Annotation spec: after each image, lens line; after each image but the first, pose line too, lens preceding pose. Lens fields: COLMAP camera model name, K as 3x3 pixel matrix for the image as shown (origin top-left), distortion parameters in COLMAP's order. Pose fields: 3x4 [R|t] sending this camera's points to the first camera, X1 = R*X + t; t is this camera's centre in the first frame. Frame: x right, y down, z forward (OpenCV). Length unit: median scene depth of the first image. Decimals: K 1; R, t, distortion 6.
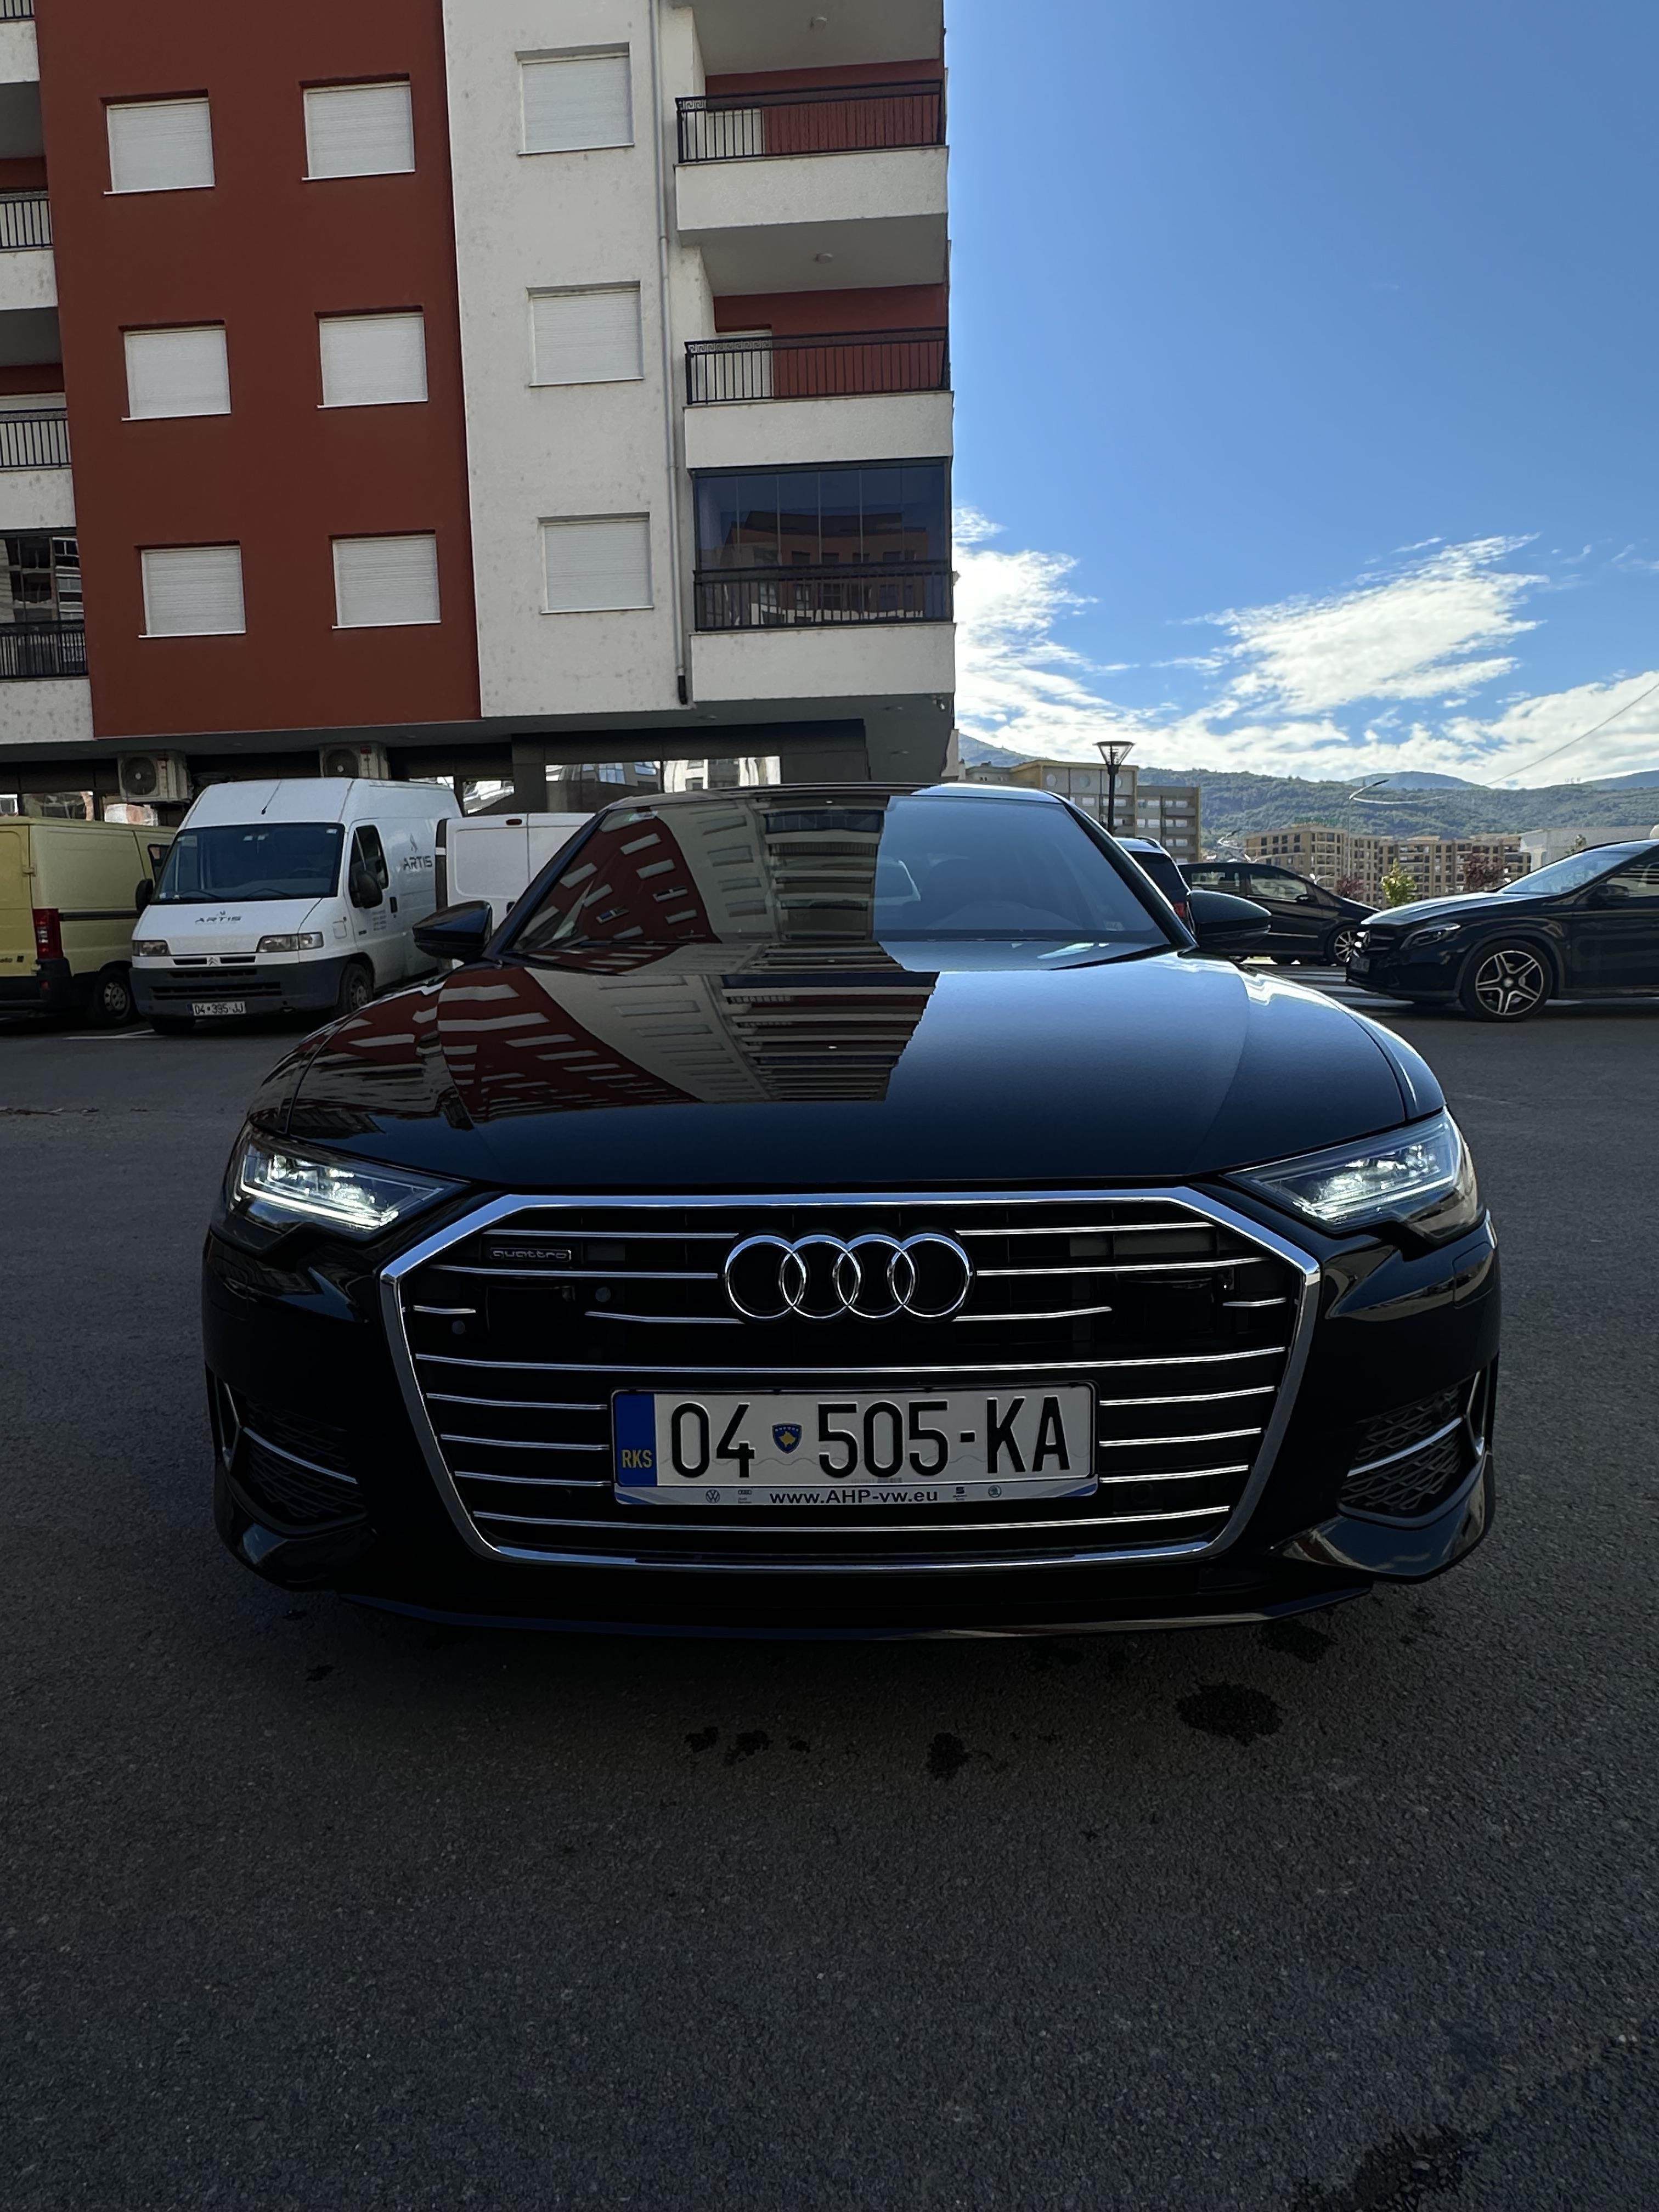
lens RADIAL K [[1305.8, 0, 818.1], [0, 1305.8, 1112.0], [0, 0, 1]] dist [-0.005761, 0.001492]
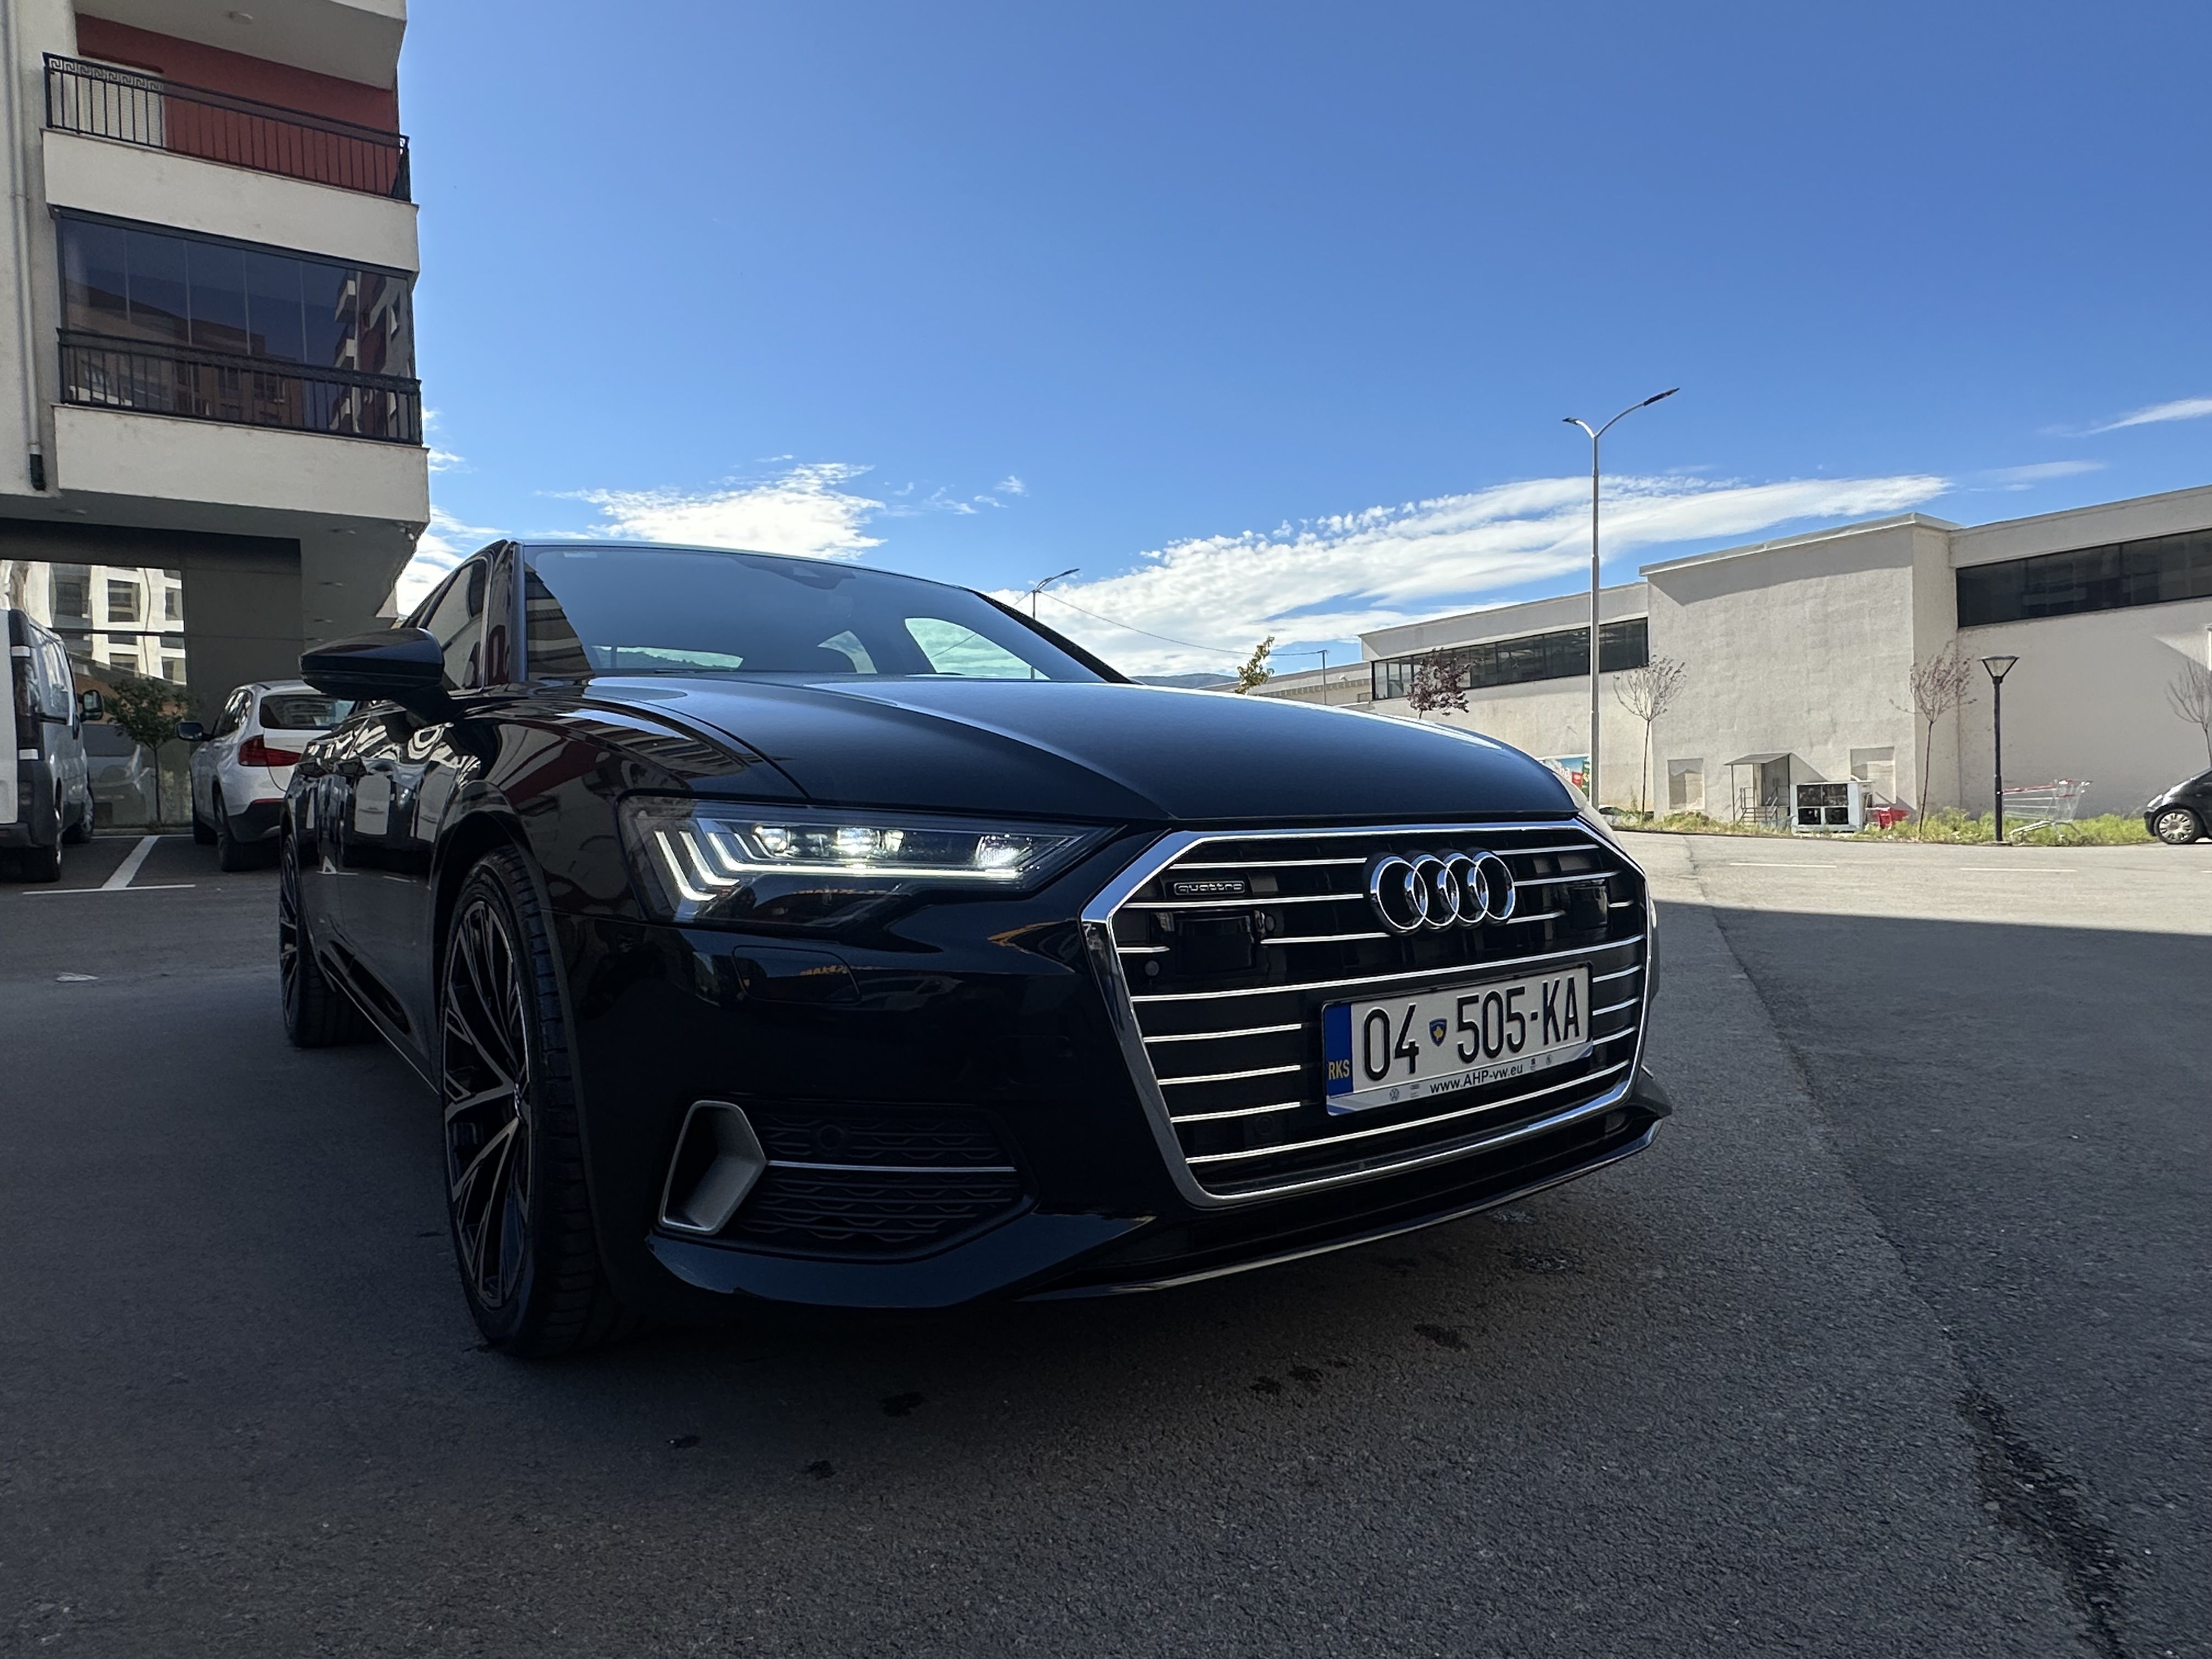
lens RADIAL K [[1305.8, 0, 1095.1], [0, 1305.8, 853.0], [0, 0, 1]] dist [-0.005761, 0.001492]
pose [[0.795307, -0.017706, 0.605948, -0.120897], [0.078883, 0.994097, -0.074487, 0.020255], [-0.601053, 0.107040, 0.792009, 0.035144]]
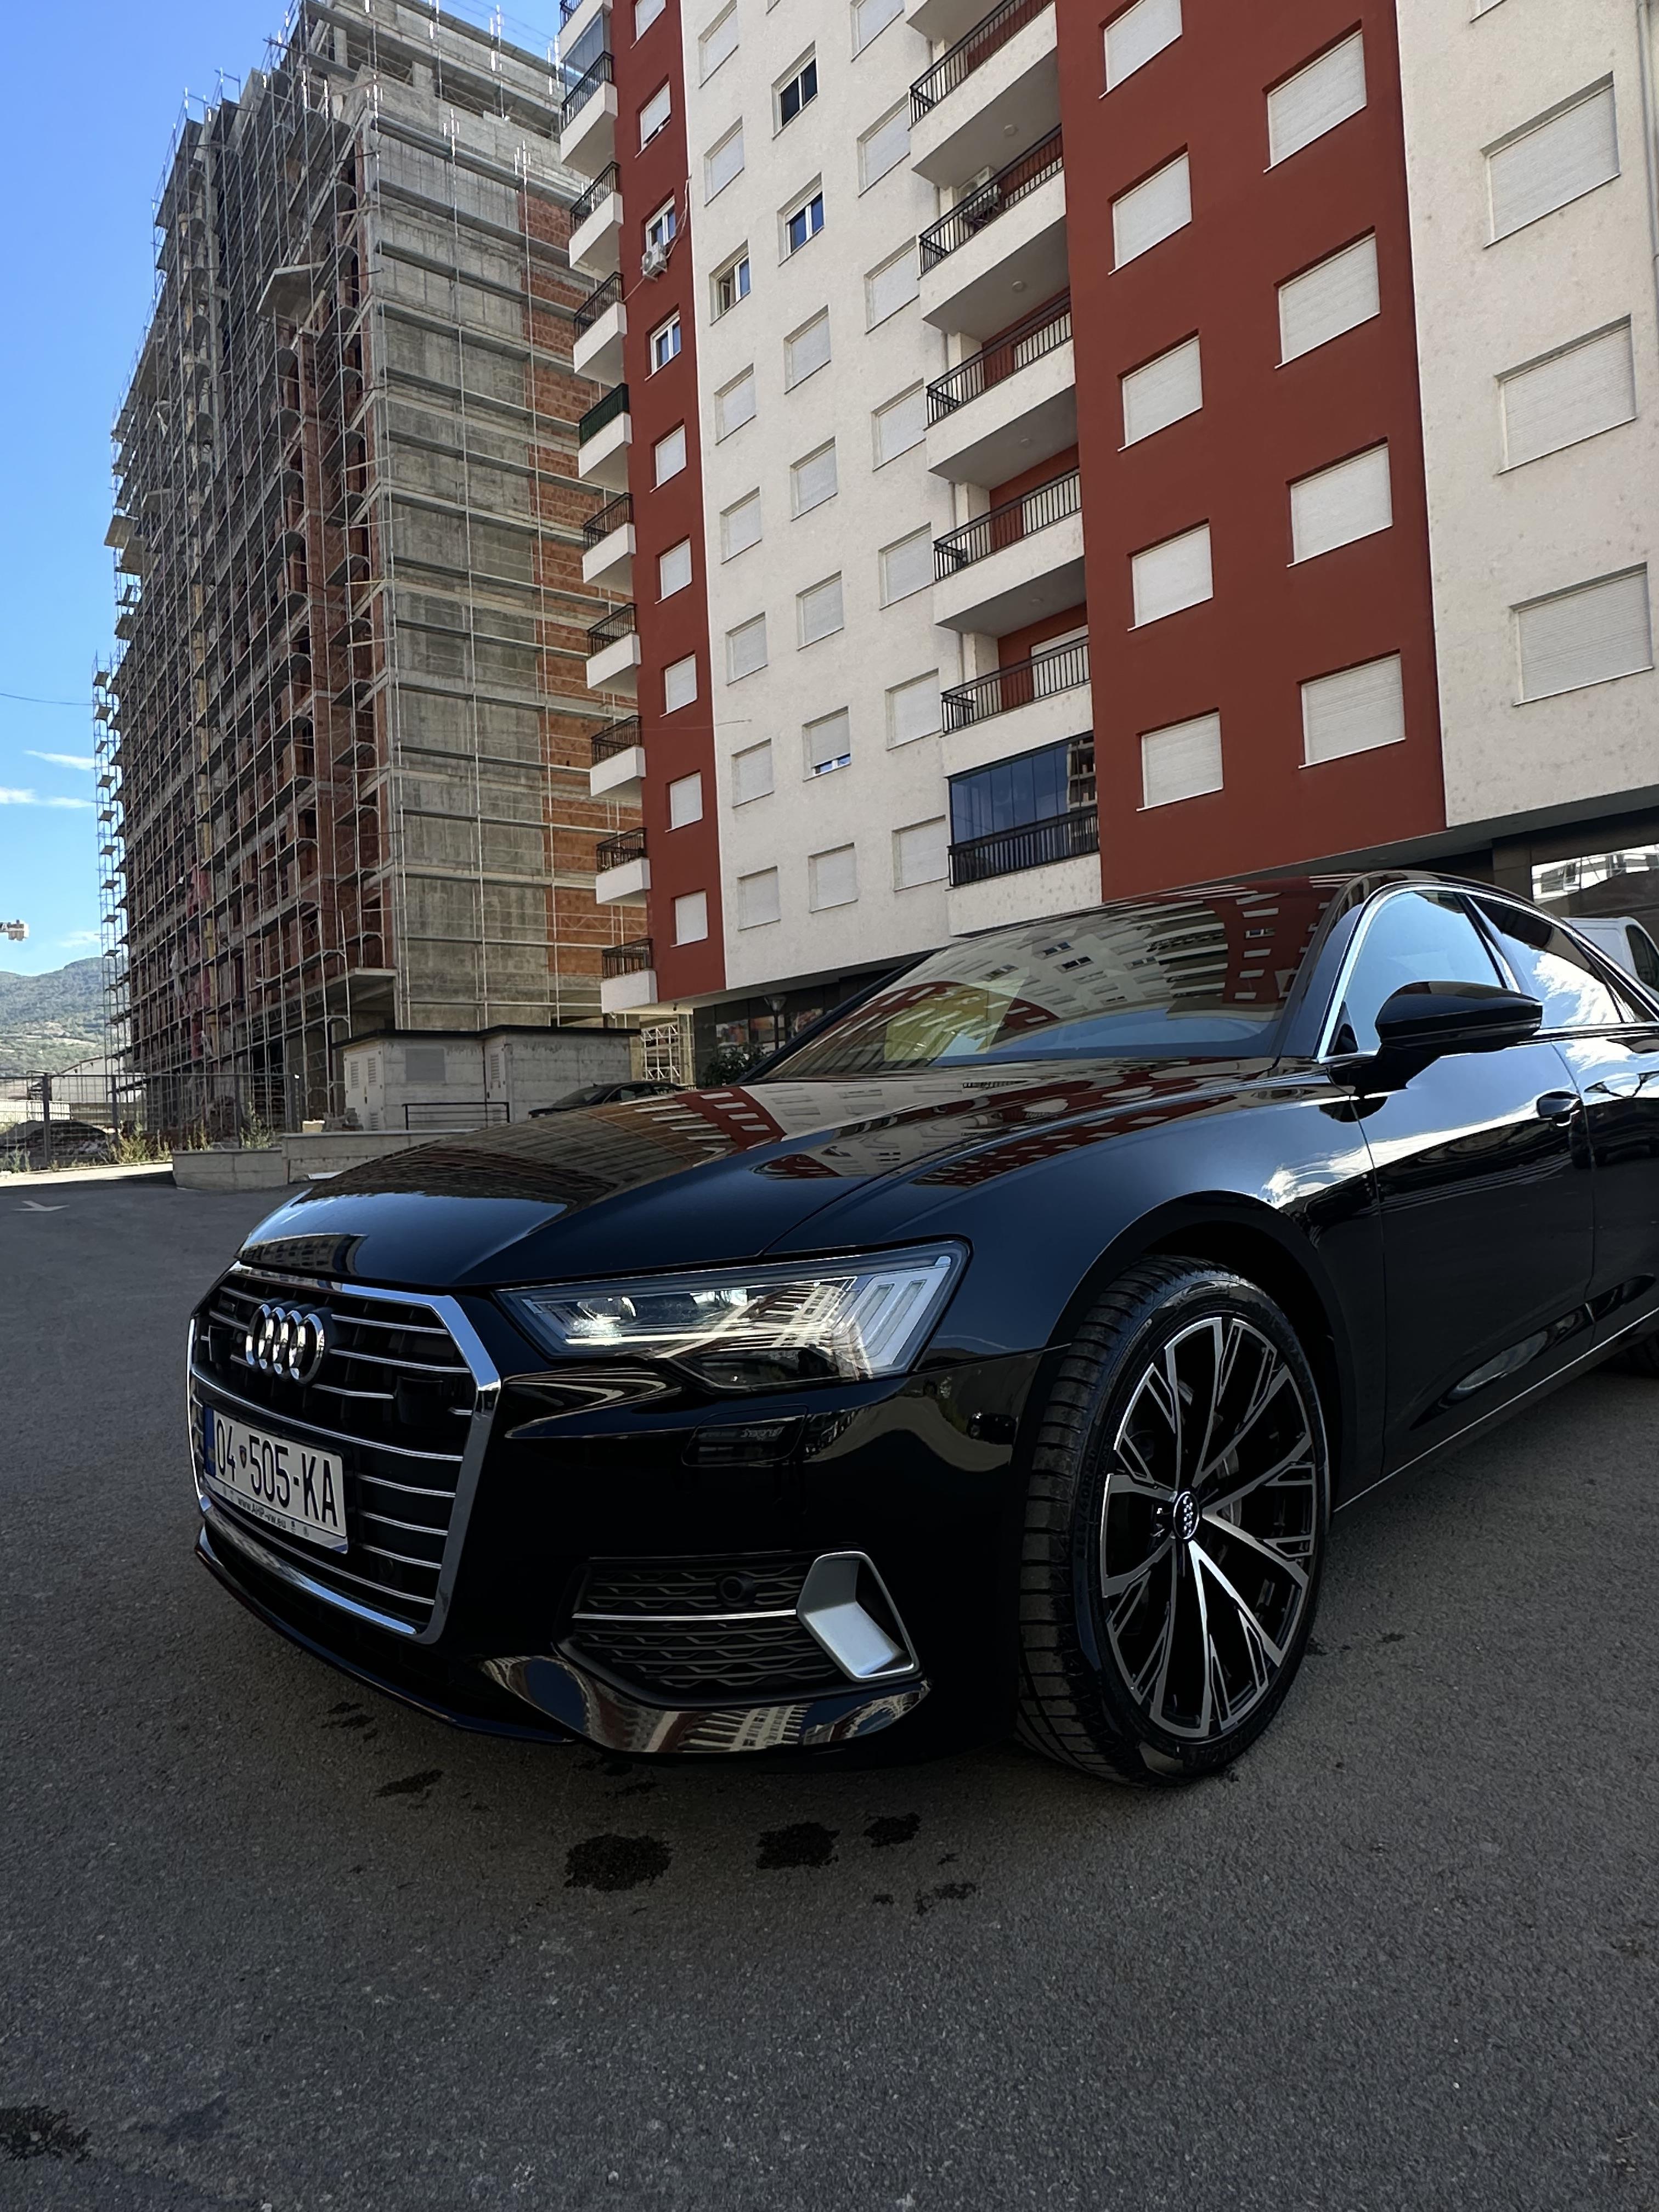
lens RADIAL K [[1305.8, 0, 818.4], [0, 1305.8, 1113.6], [0, 0, 1]] dist [-0.005761, 0.001492]
pose [[0.689084, -0.017448, -0.724471, 0.175296], [-0.051491, 0.996005, -0.072963, -0.004332], [0.722850, 0.087582, 0.685432, 0.061853]]
